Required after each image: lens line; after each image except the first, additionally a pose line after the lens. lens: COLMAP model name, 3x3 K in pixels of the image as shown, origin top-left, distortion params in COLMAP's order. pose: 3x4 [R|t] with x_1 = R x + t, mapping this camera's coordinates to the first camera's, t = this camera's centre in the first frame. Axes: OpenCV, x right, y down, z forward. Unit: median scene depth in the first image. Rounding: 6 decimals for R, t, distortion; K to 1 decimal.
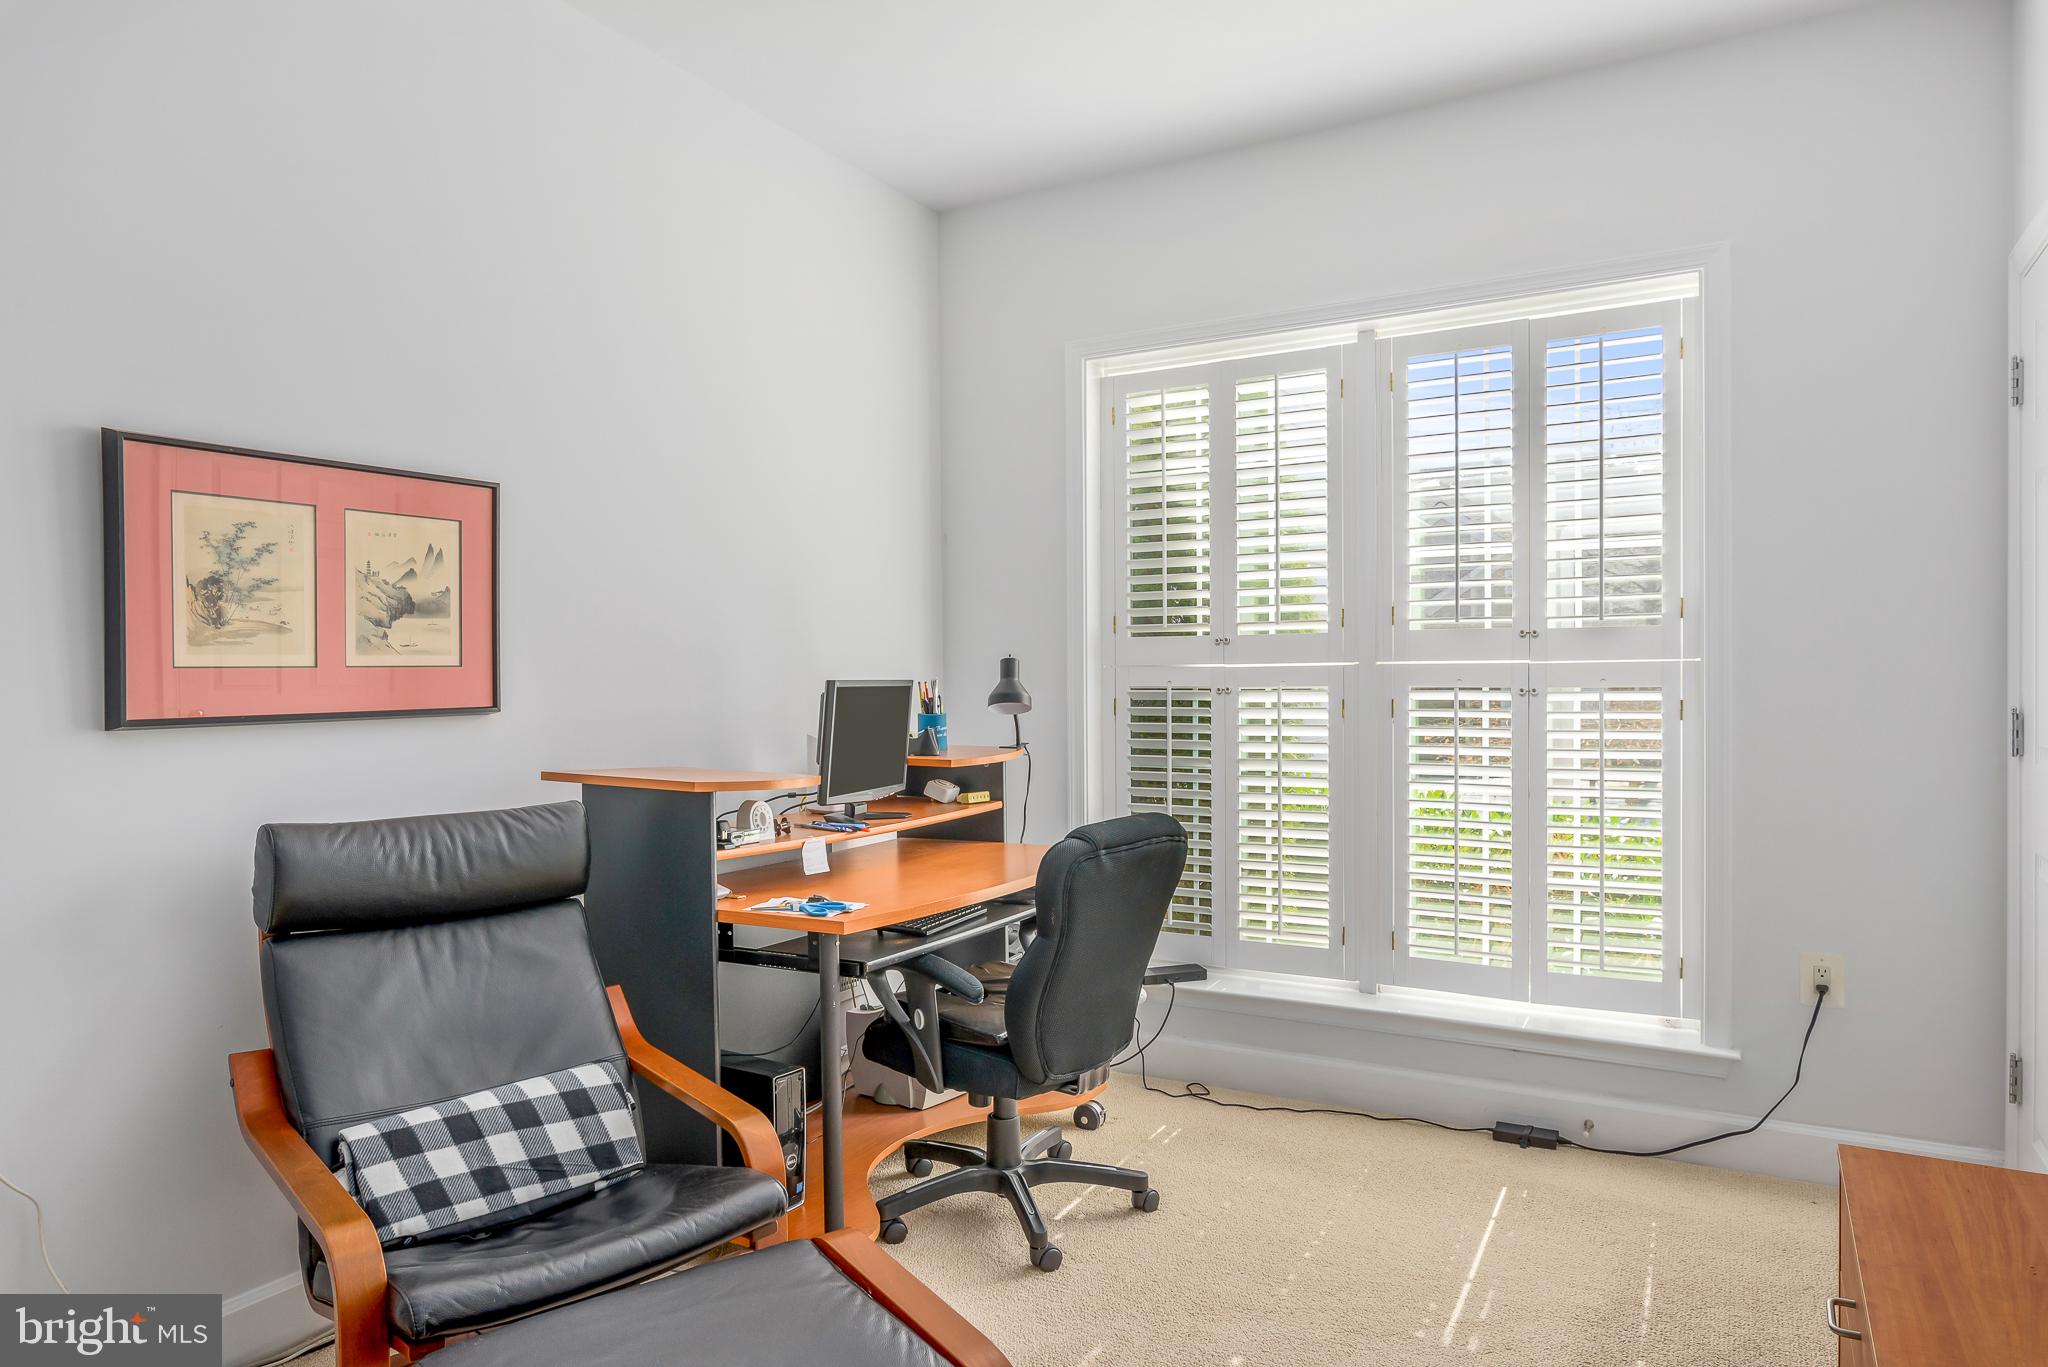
lens RADIAL K [[1287.3, 0, 1024.0], [0, 1287.3, 683.5], [0, 0, 1]] dist [-0.000036, -0.000060]
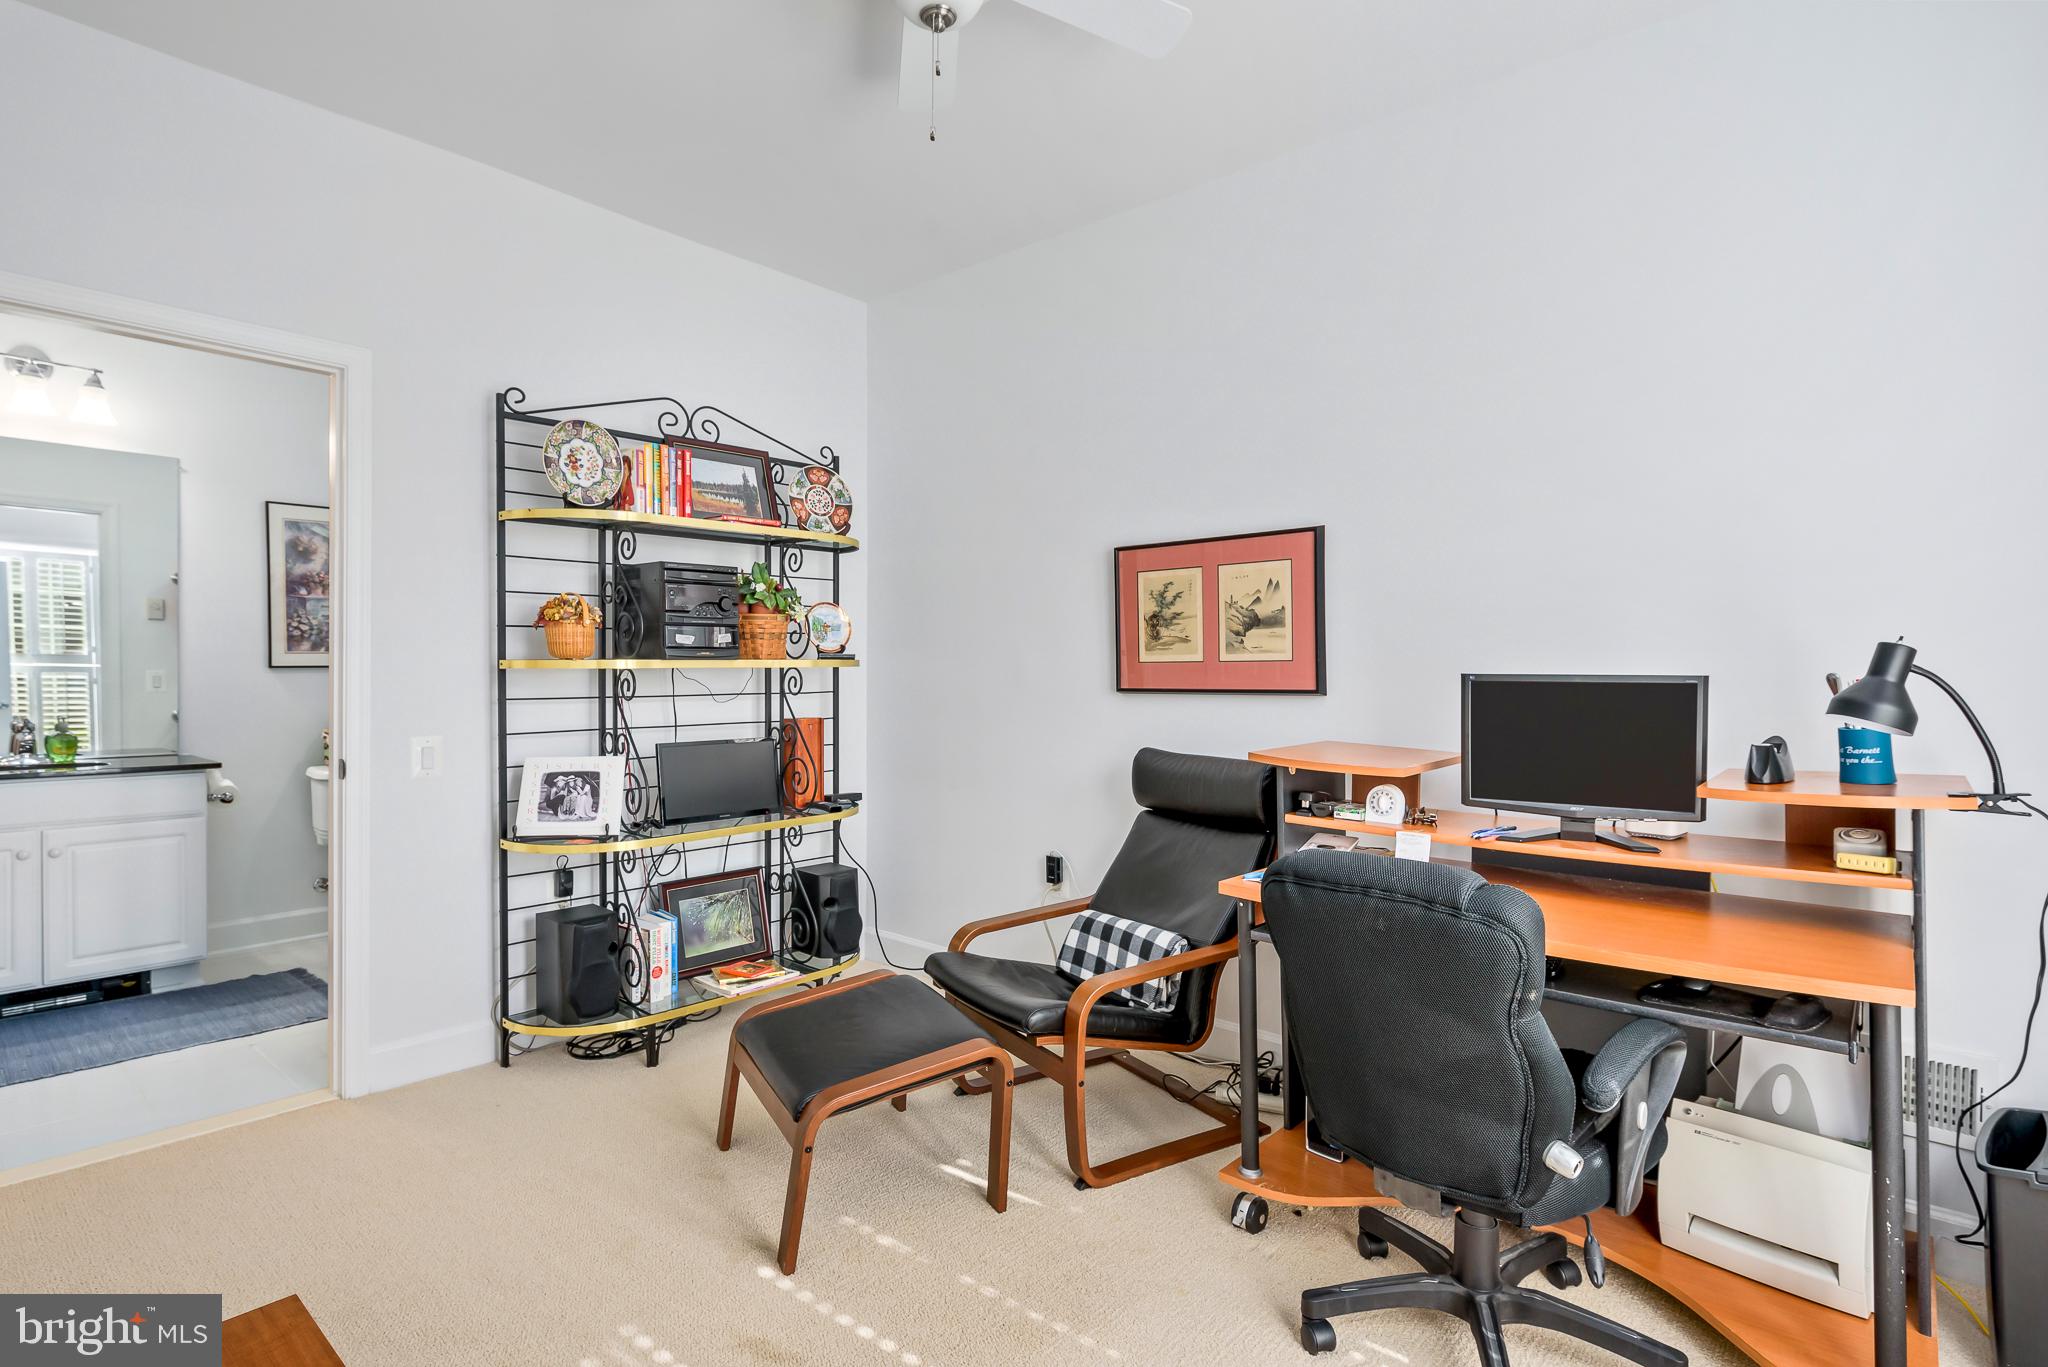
lens RADIAL K [[1038.2, 0, 1032.3], [0, 1038.2, 677.4], [0, 0, 1]] dist [0.000877, 0.000408]
pose [[-0.212467, 0.009084, -0.977126, 0.792419], [-0.012558, 0.999849, 0.012025, -0.005646], [0.977087, 0.014825, -0.212321, 1.022846]]
